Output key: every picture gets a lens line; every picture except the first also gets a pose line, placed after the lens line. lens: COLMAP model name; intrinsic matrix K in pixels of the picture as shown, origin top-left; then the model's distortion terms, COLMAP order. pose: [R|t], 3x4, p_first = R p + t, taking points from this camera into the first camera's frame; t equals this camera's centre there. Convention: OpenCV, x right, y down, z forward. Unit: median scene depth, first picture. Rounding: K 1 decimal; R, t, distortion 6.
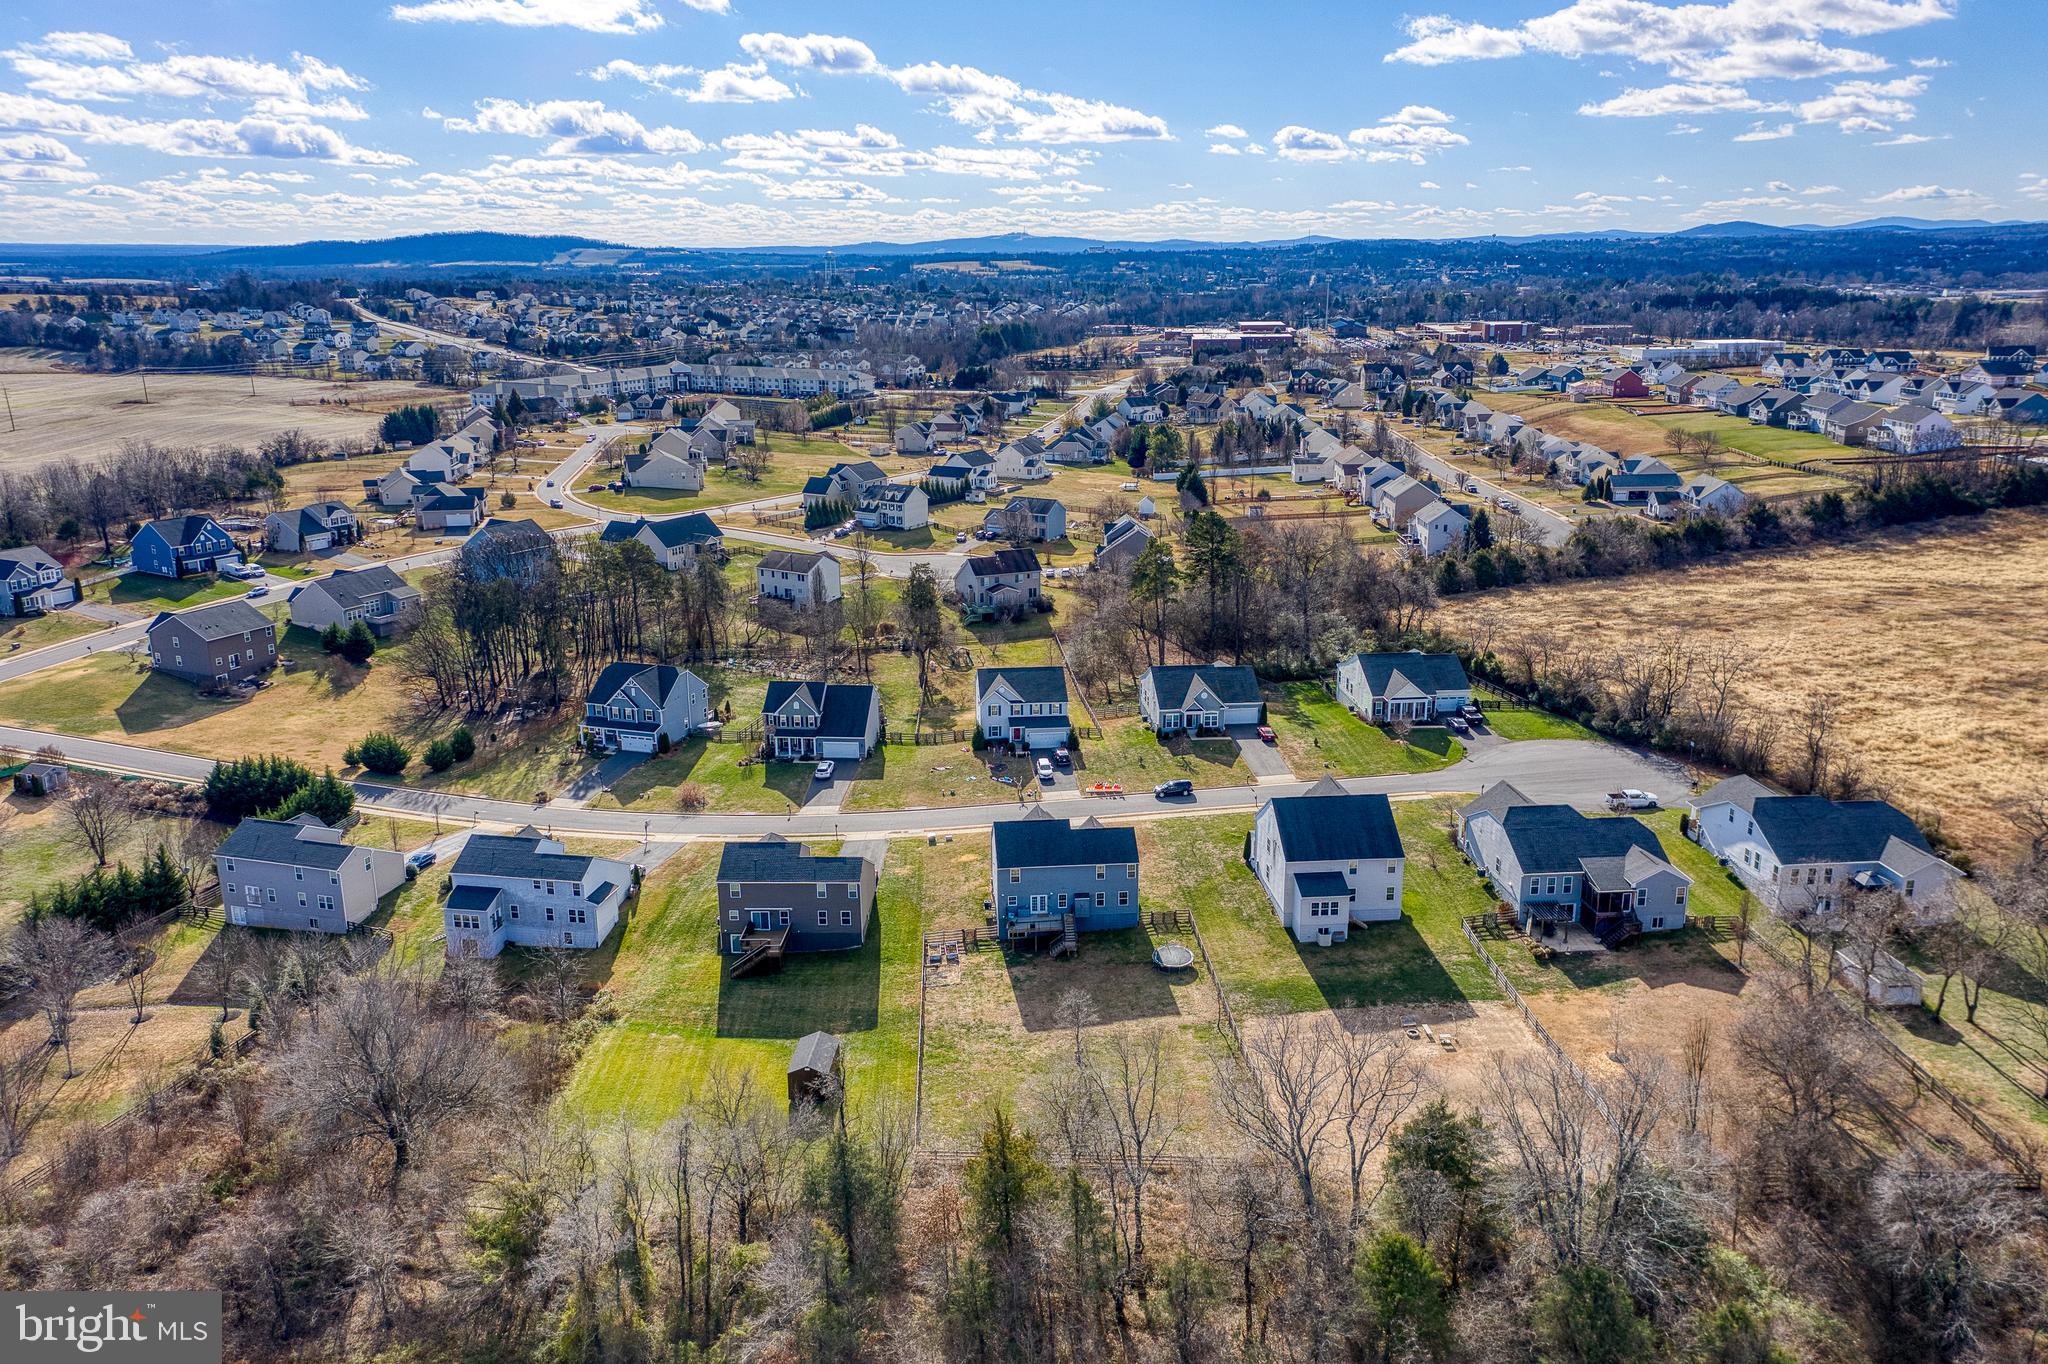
lens RADIAL K [[1550.4, 0, 1024.0], [0, 1550.4, 682.0], [0, 0, 1]] dist [0.072369, 0.003151]
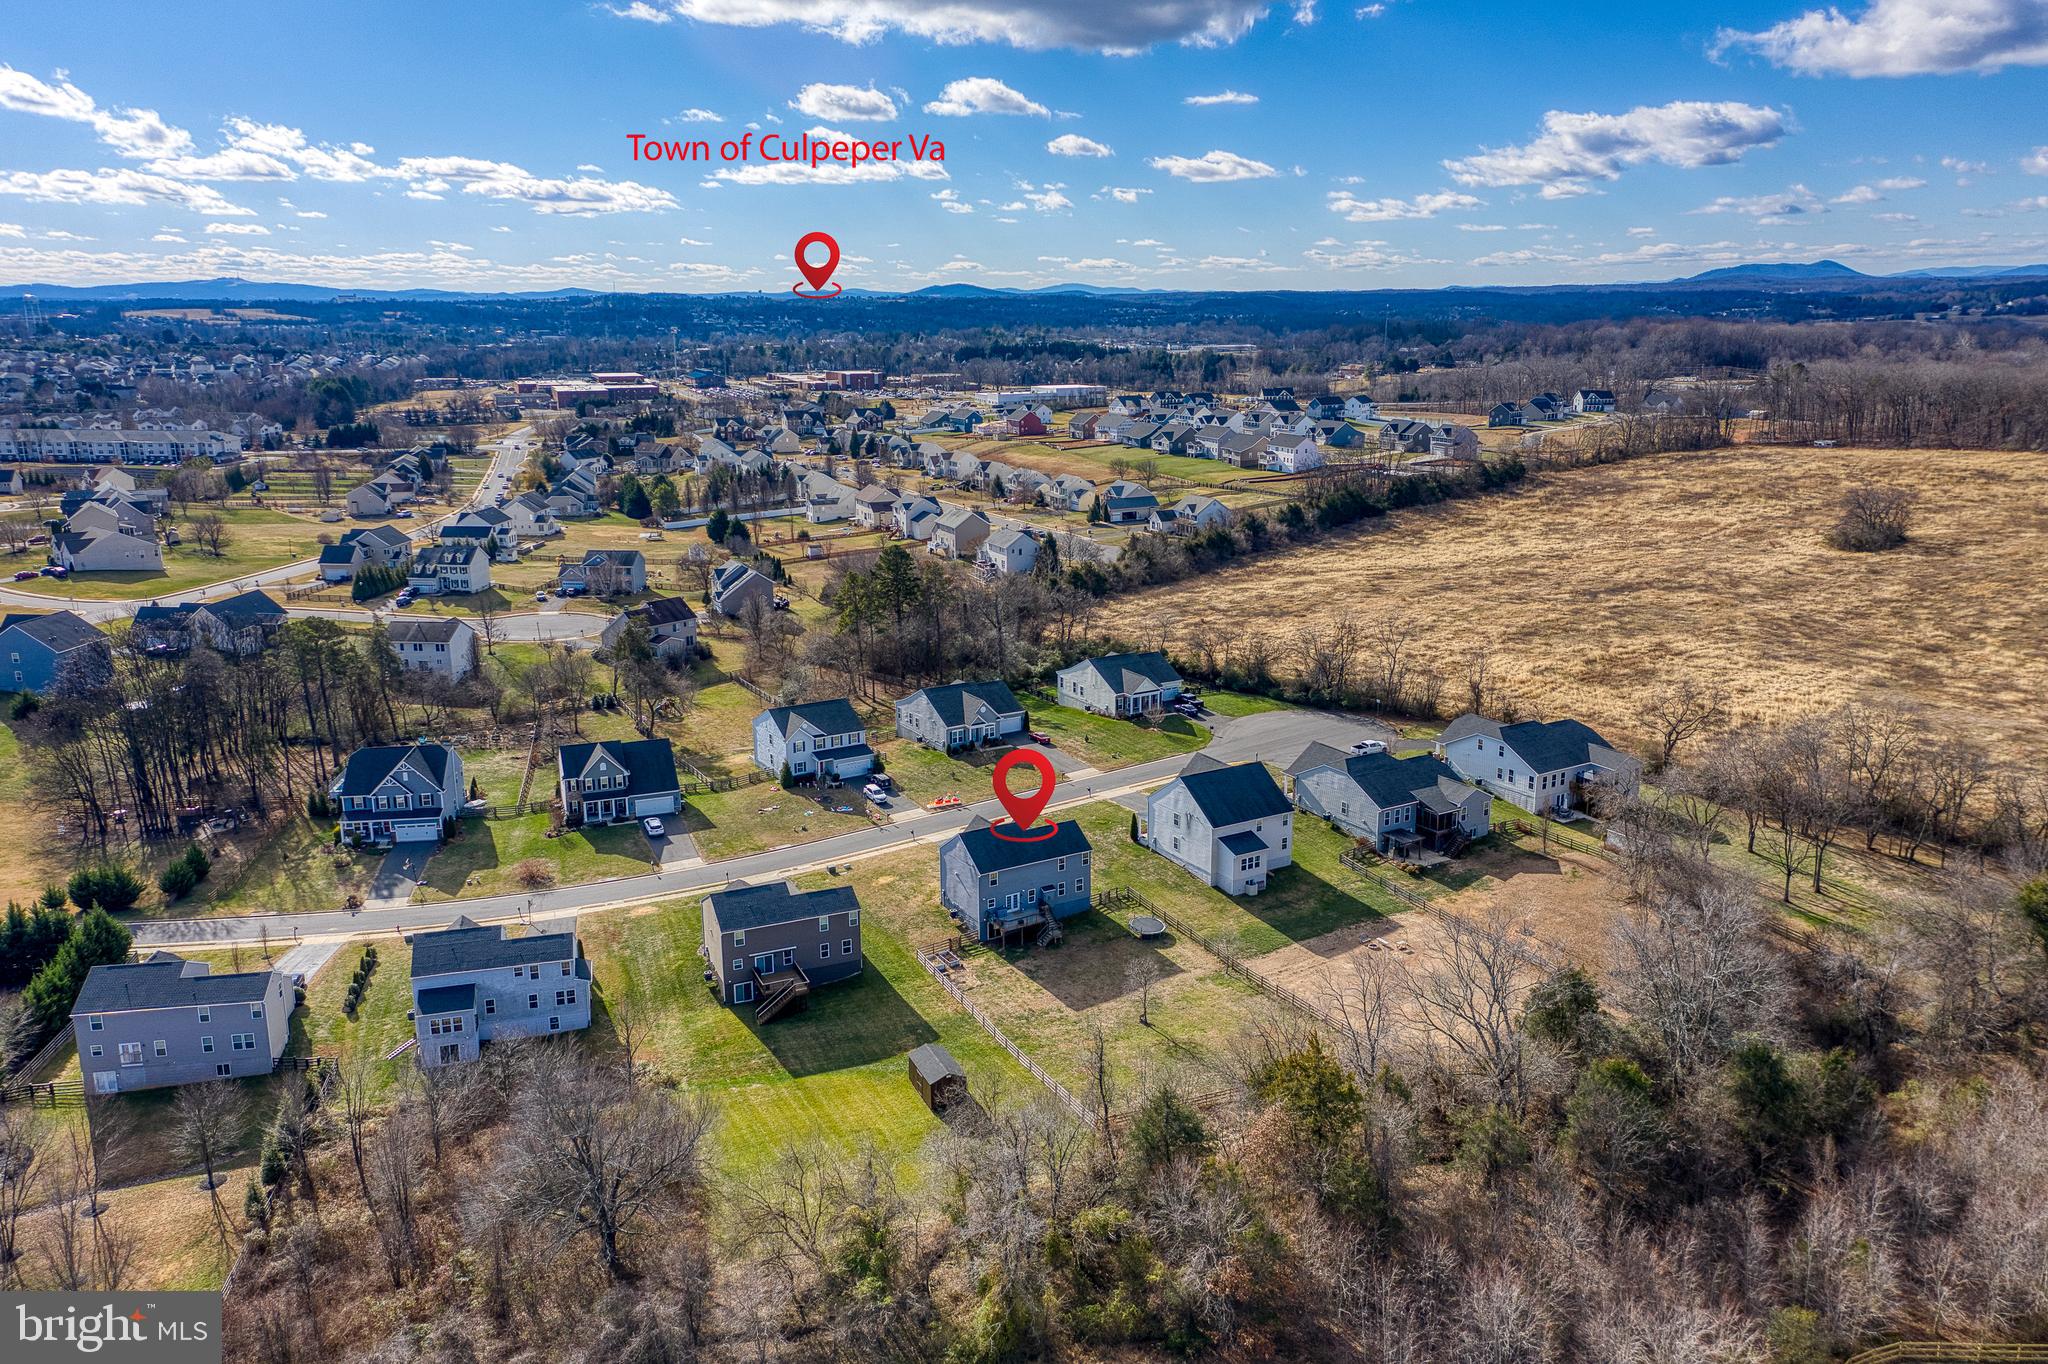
lens RADIAL K [[1550.4, 0, 1024.0], [0, 1550.4, 682.0], [0, 0, 1]] dist [0.072369, 0.003151]
pose [[0.898647, -0.104143, 0.426131, -0.310615], [0.117652, 0.993040, -0.005420, -0.001043], [-0.422601, 0.055006, 0.904645, 0.013626]]
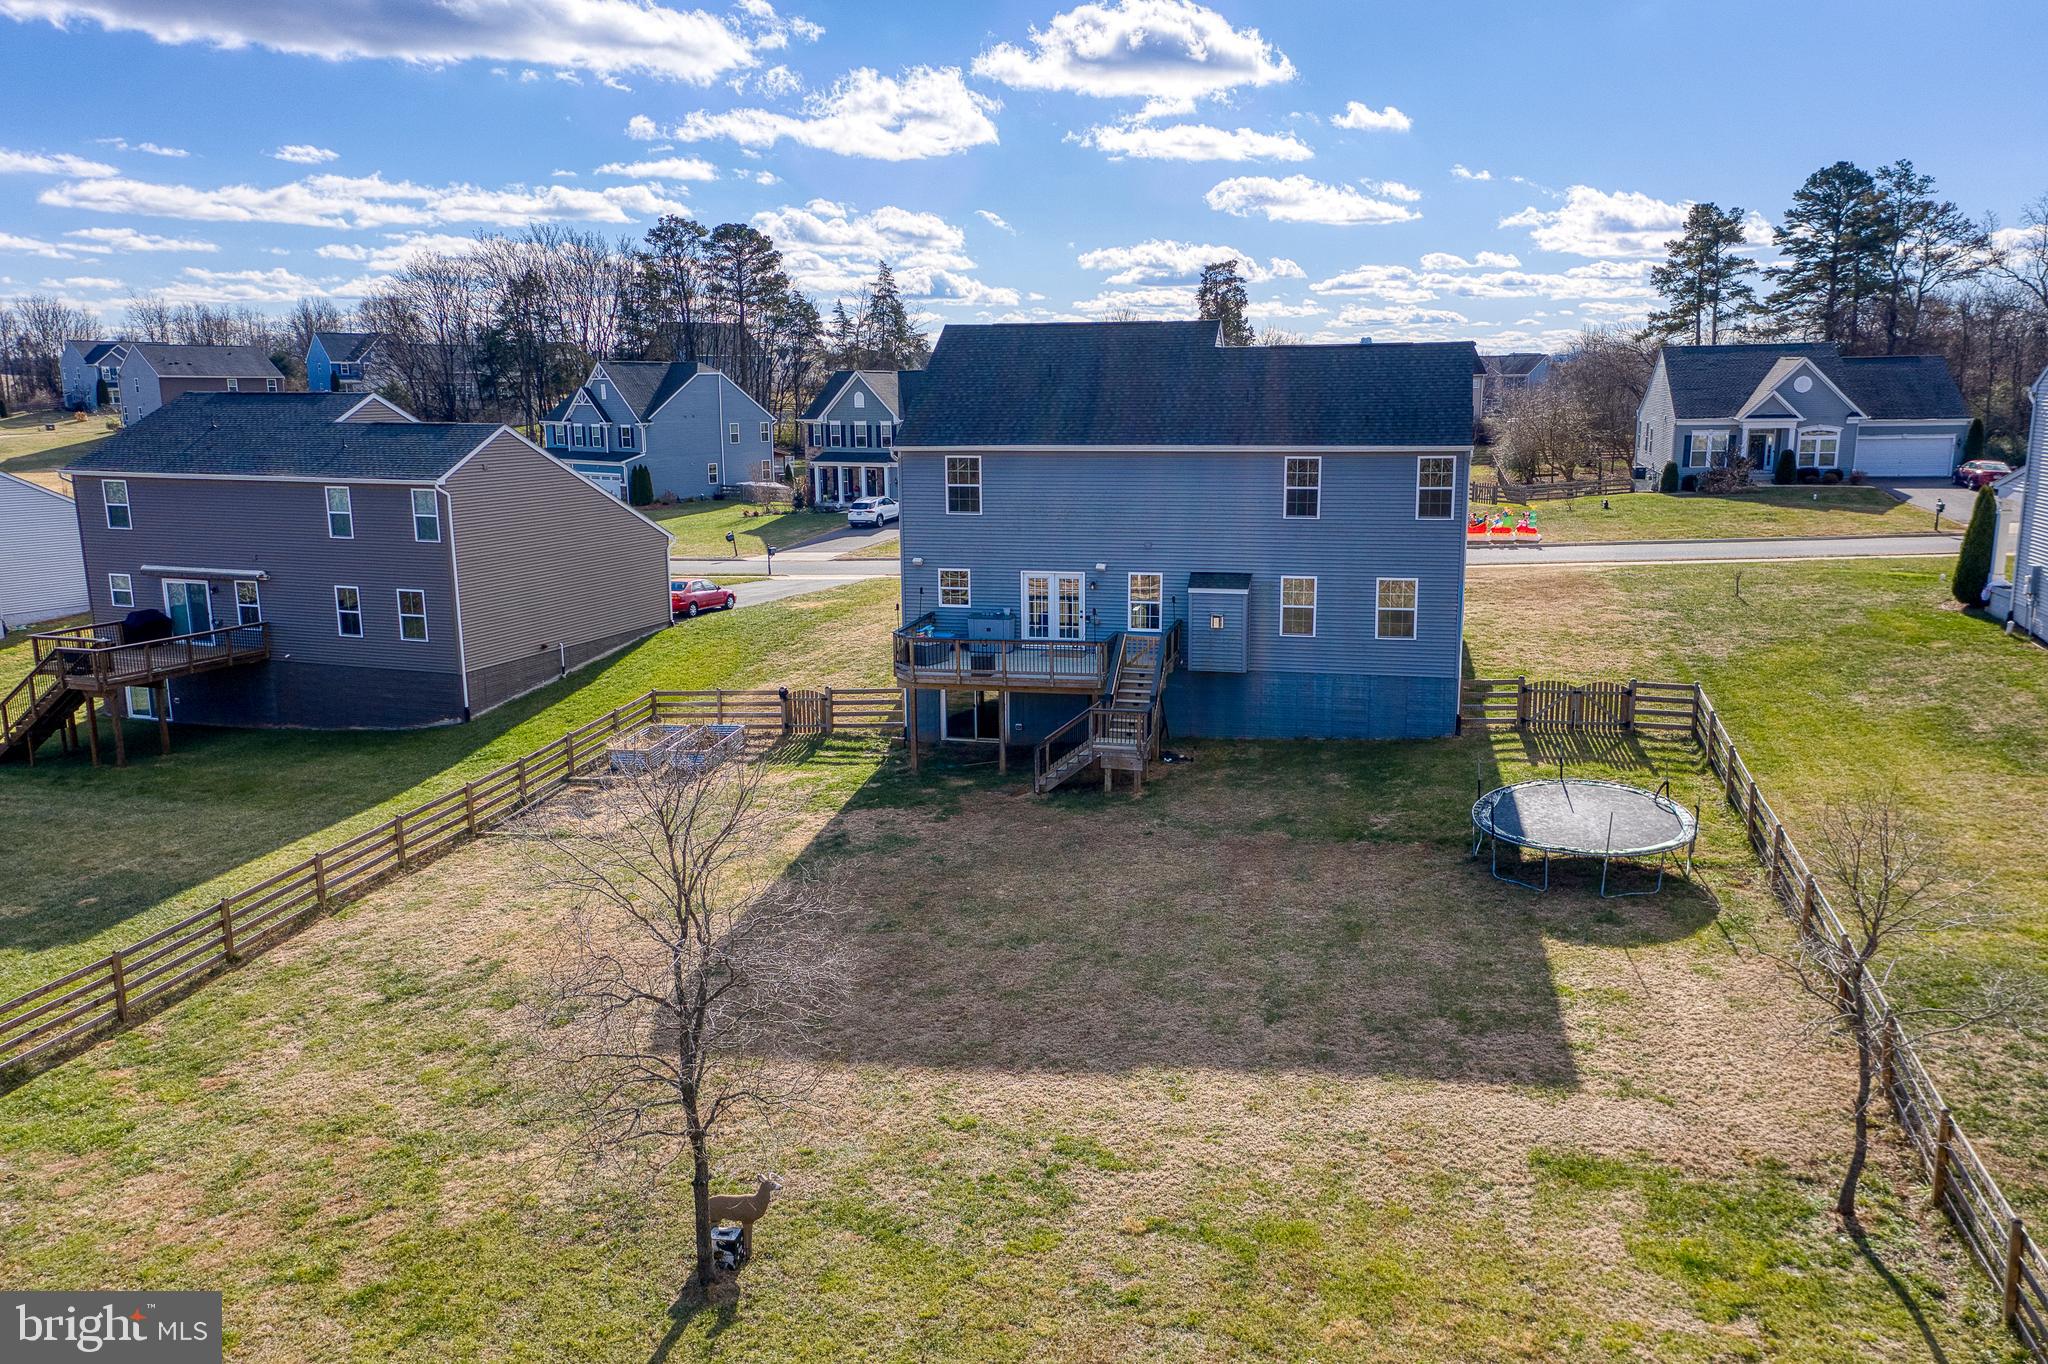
lens RADIAL K [[1550.4, 0, 1024.0], [0, 1550.4, 682.0], [0, 0, 1]] dist [0.072369, 0.003151]
pose [[0.941329, 0.063657, -0.331431, 0.066386], [-0.089562, 0.993957, -0.063467, 0.125656], [0.325388, 0.089427, 0.941342, 0.554837]]
